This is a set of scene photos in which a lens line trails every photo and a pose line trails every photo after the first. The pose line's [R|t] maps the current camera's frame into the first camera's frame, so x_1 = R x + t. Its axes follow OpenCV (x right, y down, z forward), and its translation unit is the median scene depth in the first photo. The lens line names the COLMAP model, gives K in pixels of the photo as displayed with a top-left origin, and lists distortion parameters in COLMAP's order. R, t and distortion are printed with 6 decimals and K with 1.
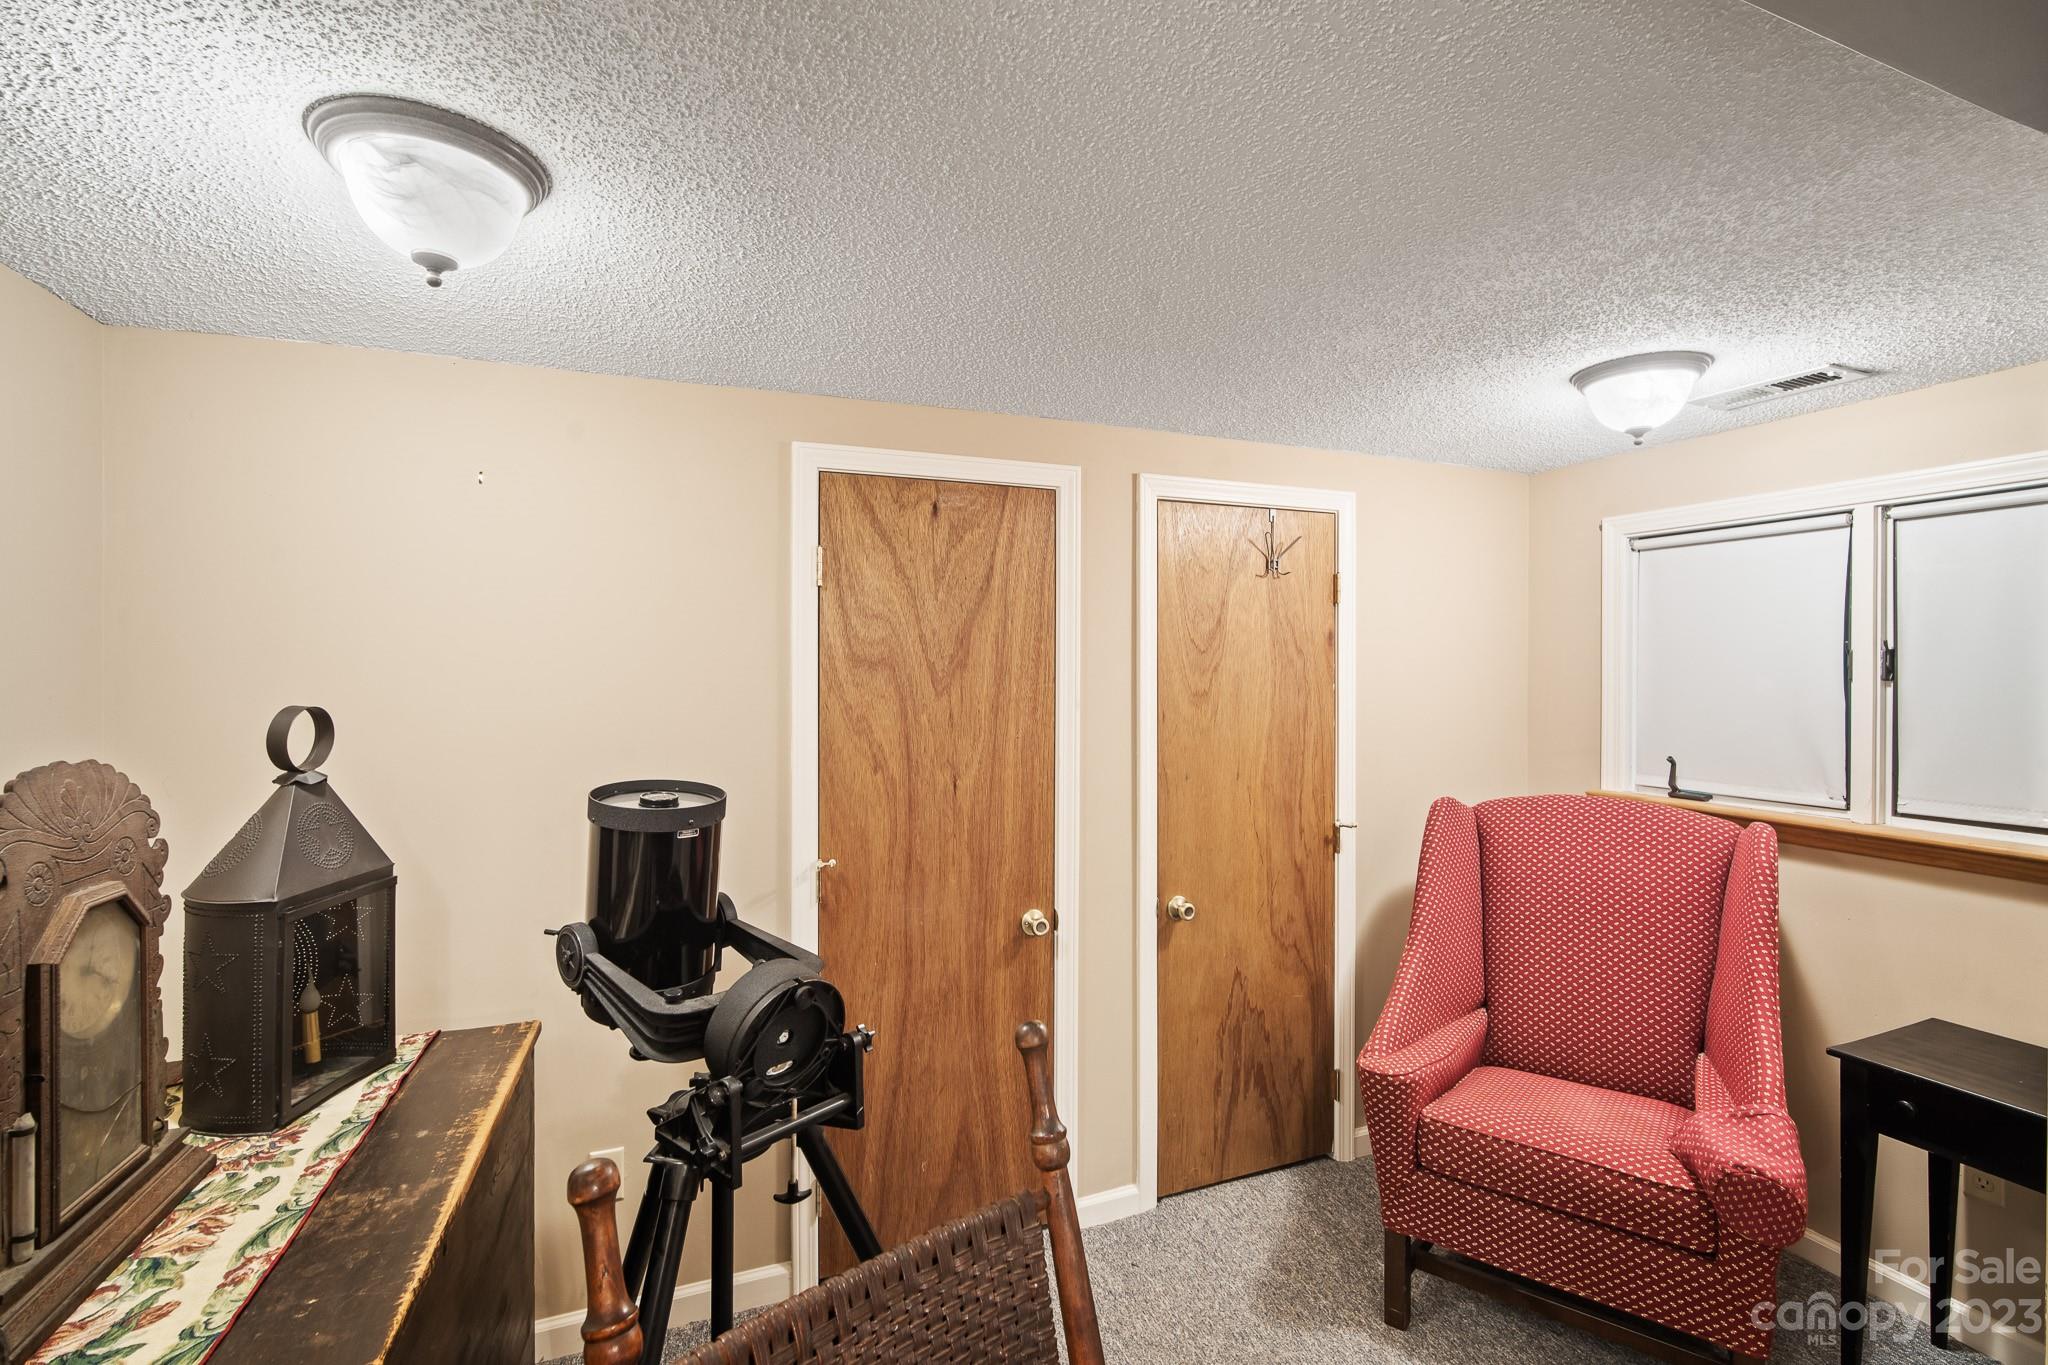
lens RADIAL K [[912.5, 0, 1027.4], [0, 912.5, 652.4], [0, 0, 1]] dist [-0.012075, 0.000591]
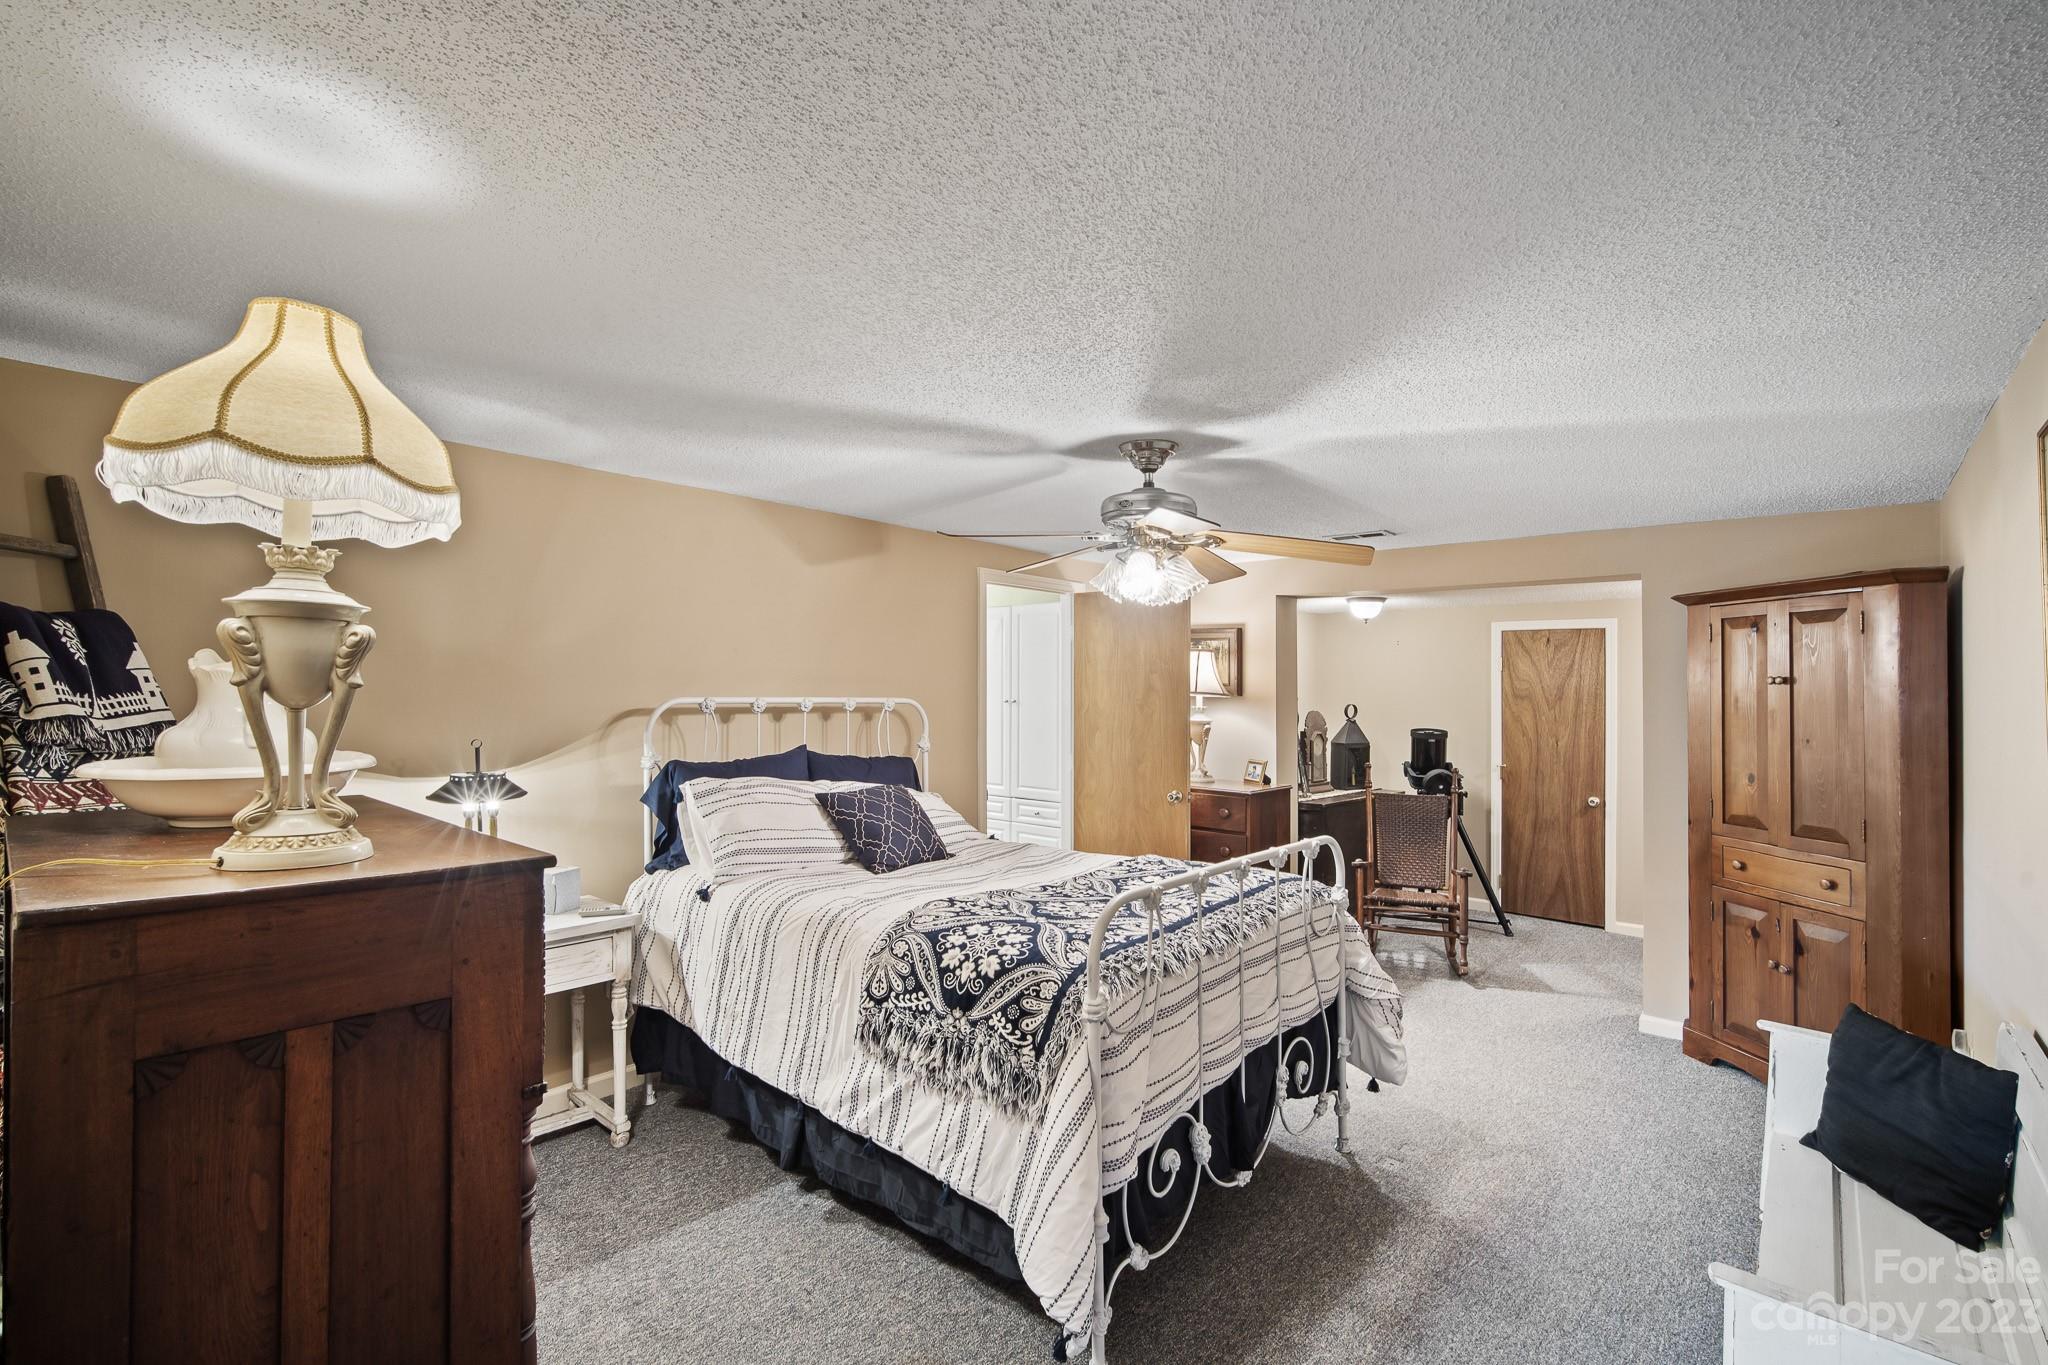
lens RADIAL K [[912.5, 0, 1025.8], [0, 912.5, 686.2], [0, 0, 1]] dist [-0.012075, 0.000591]
pose [[0.439131, -0.003843, -0.898415, 1.637707], [-0.004540, 0.999969, -0.006496, 0.002042], [0.898411, 0.006931, 0.439100, -1.568712]]
